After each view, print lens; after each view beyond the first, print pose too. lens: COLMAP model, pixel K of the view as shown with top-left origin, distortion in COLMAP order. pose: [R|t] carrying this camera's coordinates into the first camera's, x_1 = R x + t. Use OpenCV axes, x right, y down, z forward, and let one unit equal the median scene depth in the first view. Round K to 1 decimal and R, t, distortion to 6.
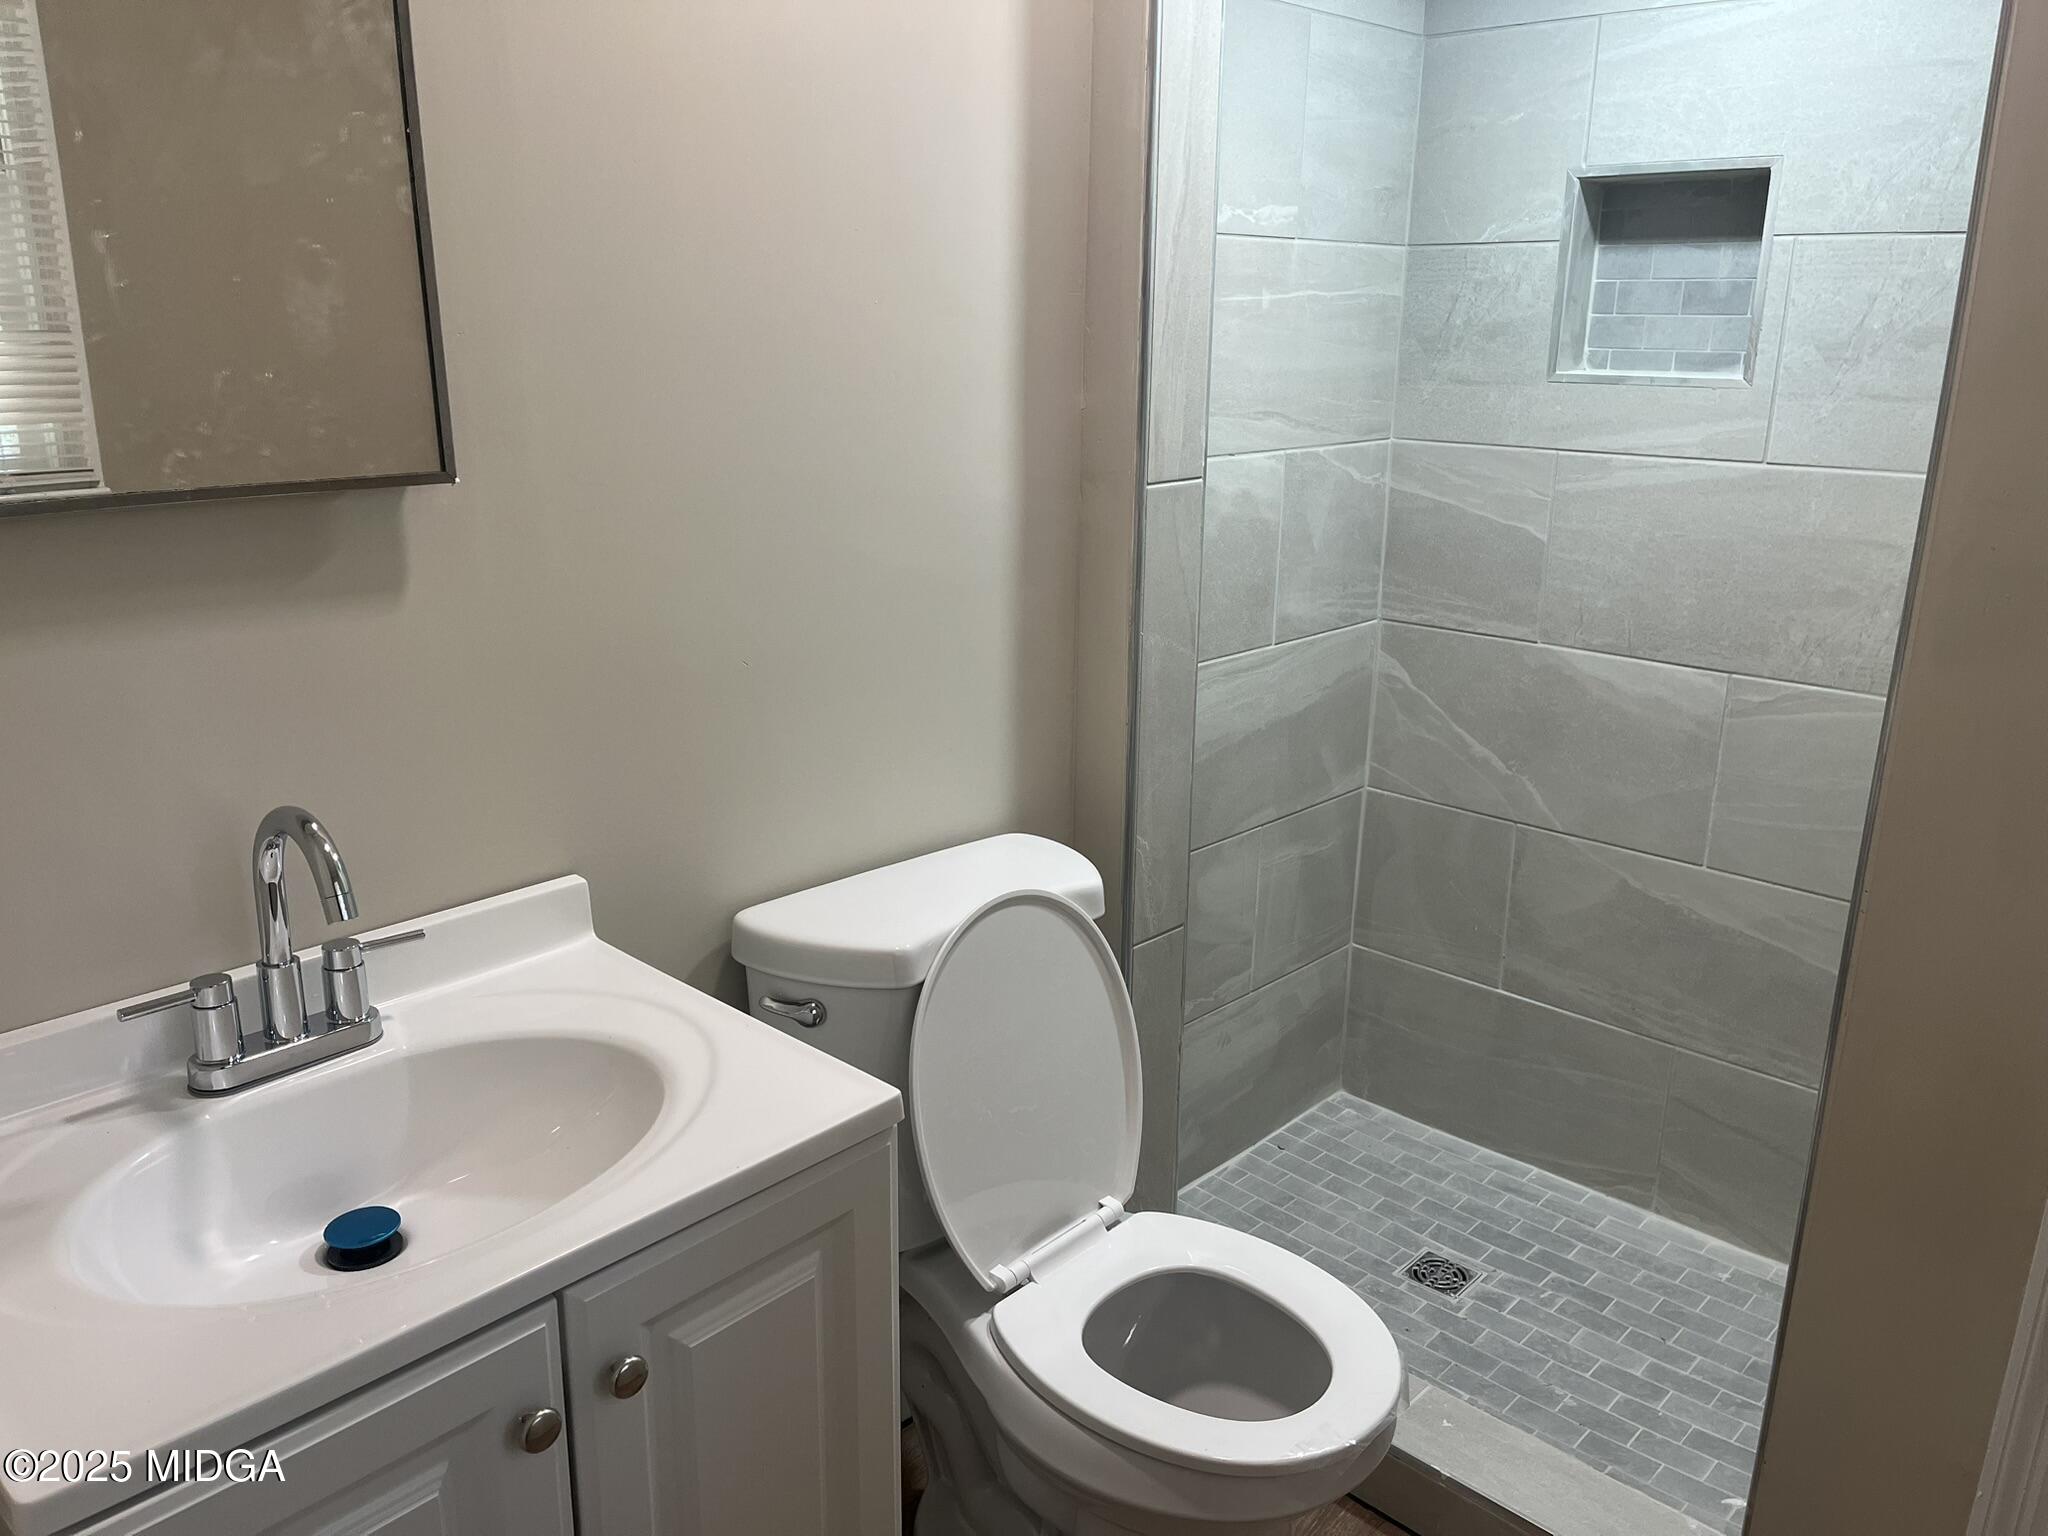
lens RADIAL K [[1589.1, 0, 1014.5], [0, 1589.1, 779.0], [0, 0, 1]] dist [0.065276, -0.082021]
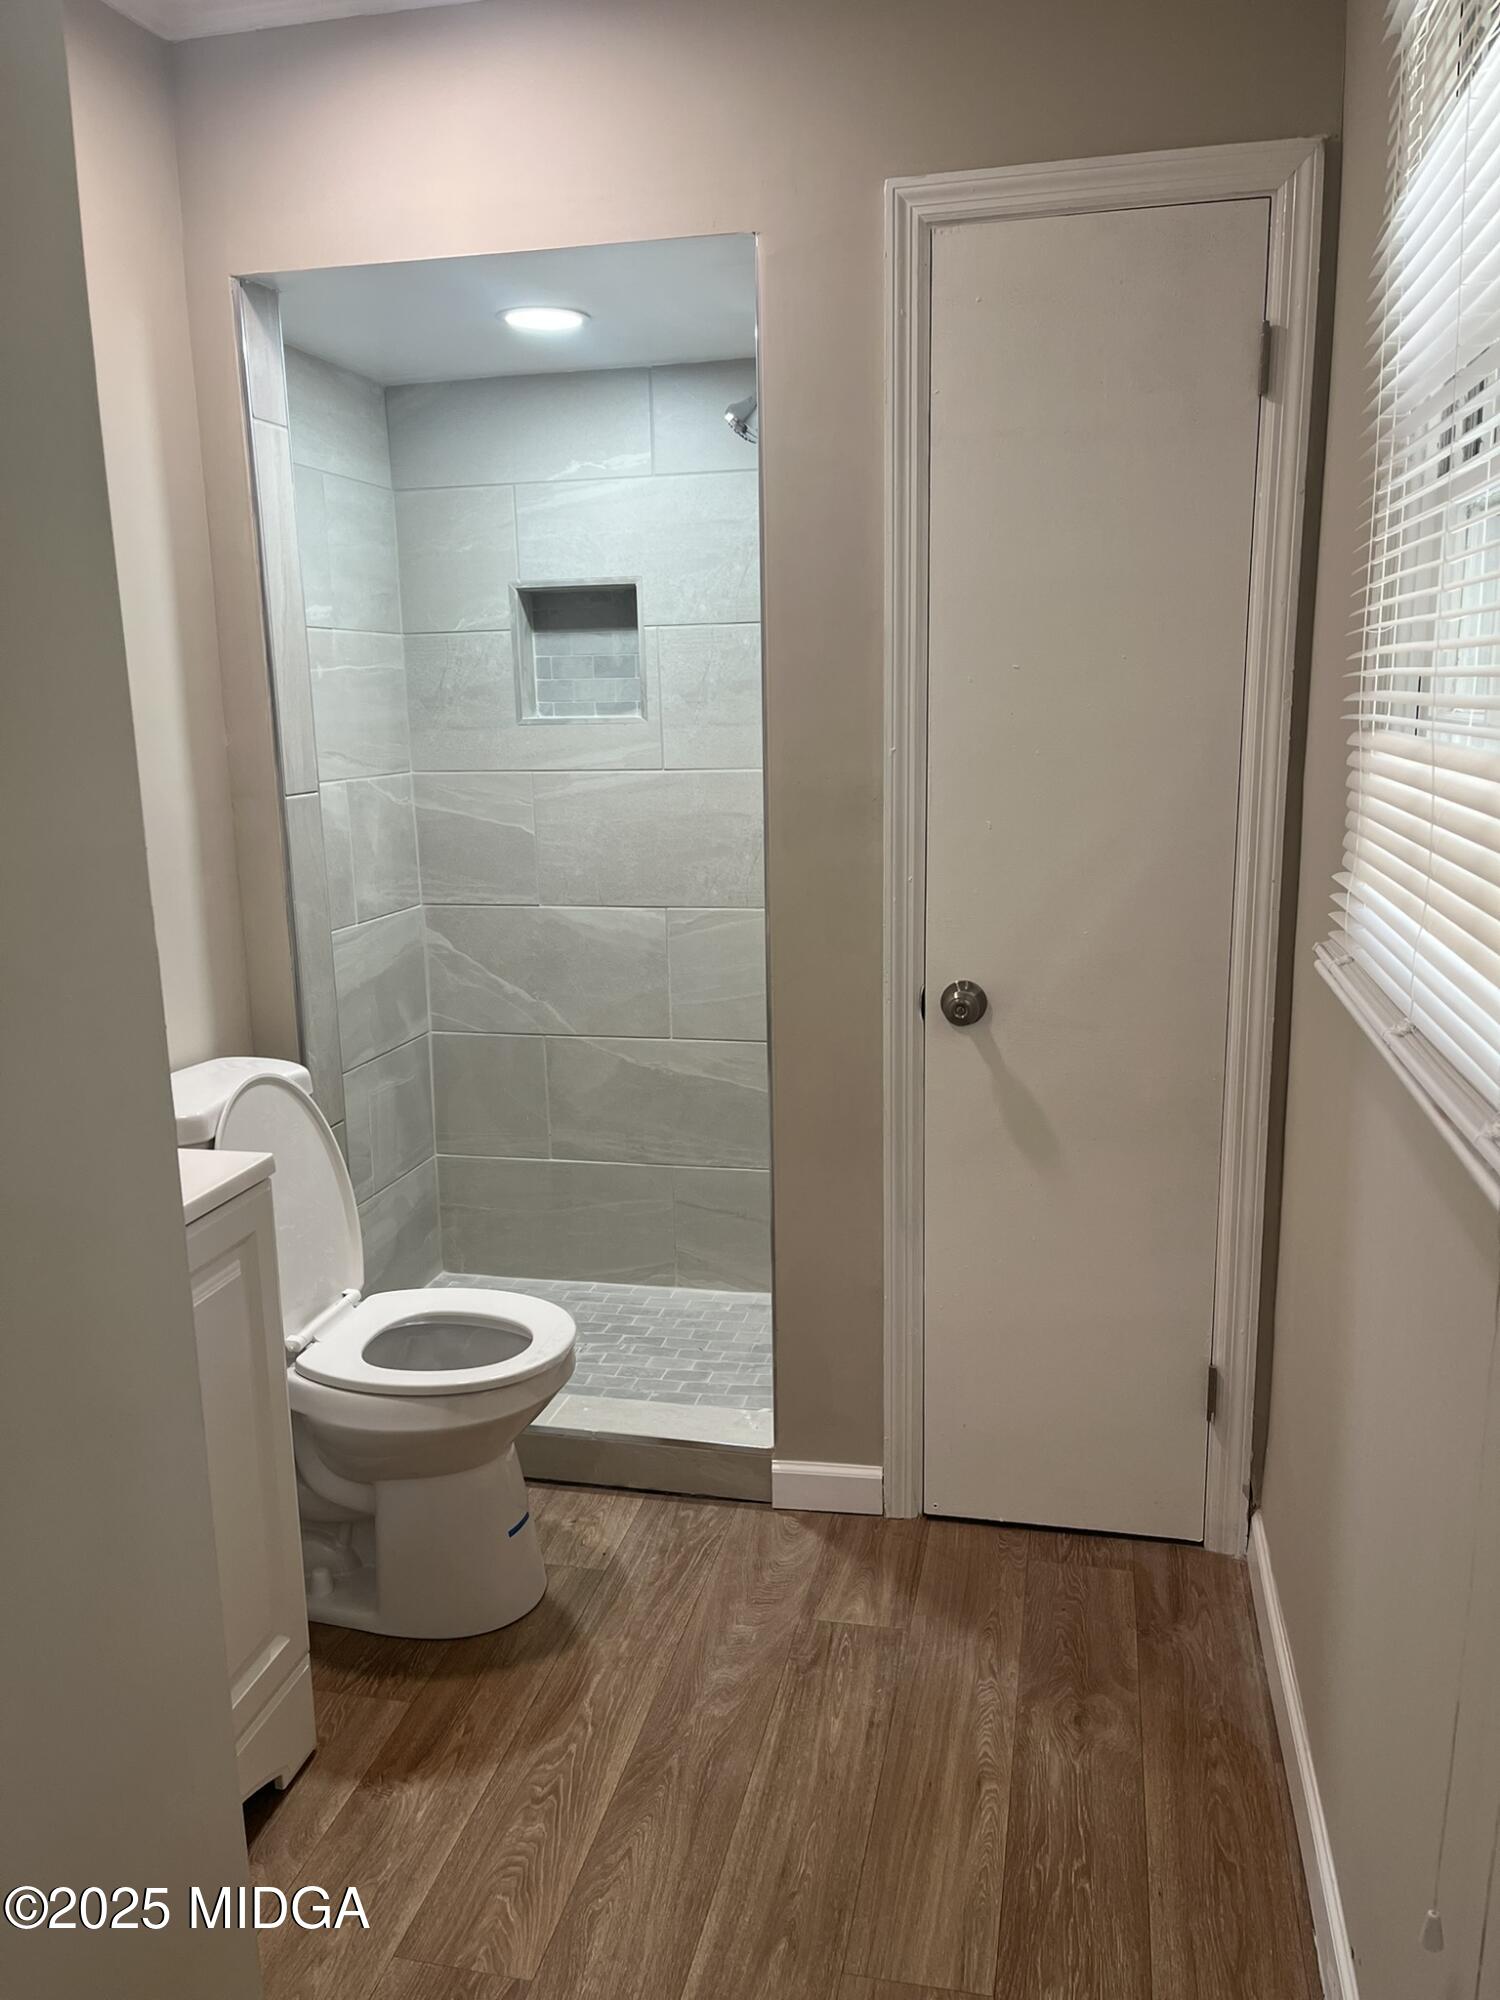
lens RADIAL K [[1551.8, 0, 753.3], [0, 1551.8, 1004.3], [0, 0, 1]] dist [0.065276, -0.082021]
pose [[0.865231, -0.126497, 0.485153, -0.200545], [0.170916, 0.984105, -0.048223, 0.106239], [-0.471342, 0.124645, 0.873098, -0.301251]]
